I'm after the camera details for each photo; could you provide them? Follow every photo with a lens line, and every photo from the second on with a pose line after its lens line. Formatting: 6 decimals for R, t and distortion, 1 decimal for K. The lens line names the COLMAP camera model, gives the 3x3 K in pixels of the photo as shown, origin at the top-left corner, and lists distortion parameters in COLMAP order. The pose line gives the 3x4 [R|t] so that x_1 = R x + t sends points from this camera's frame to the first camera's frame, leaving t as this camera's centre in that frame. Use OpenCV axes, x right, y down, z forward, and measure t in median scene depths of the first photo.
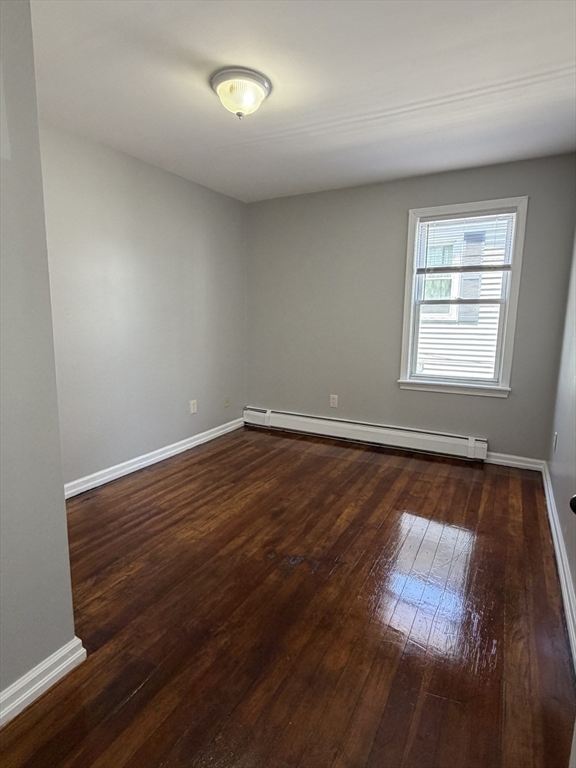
lens RADIAL K [[409.2, 0, 288.0], [0, 409.2, 384.0], [0, 0, 1]] dist [-0.002481, -0.000576]
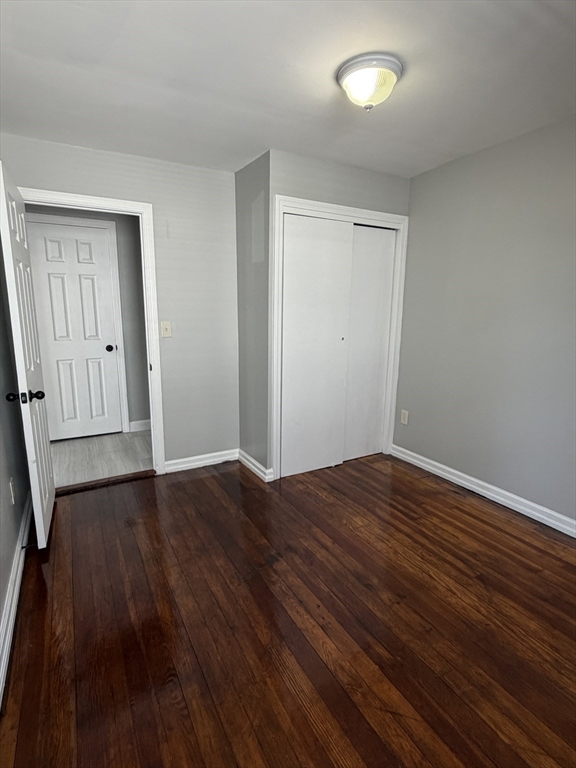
lens RADIAL K [[409.2, 0, 288.0], [0, 409.2, 384.0], [0, 0, 1]] dist [-0.002481, -0.000576]
pose [[-0.549185, 0.144018, -0.823198, 0.612865], [-0.147534, 0.952859, 0.265127, -0.216668], [0.822575, 0.267054, -0.502048, 1.113223]]
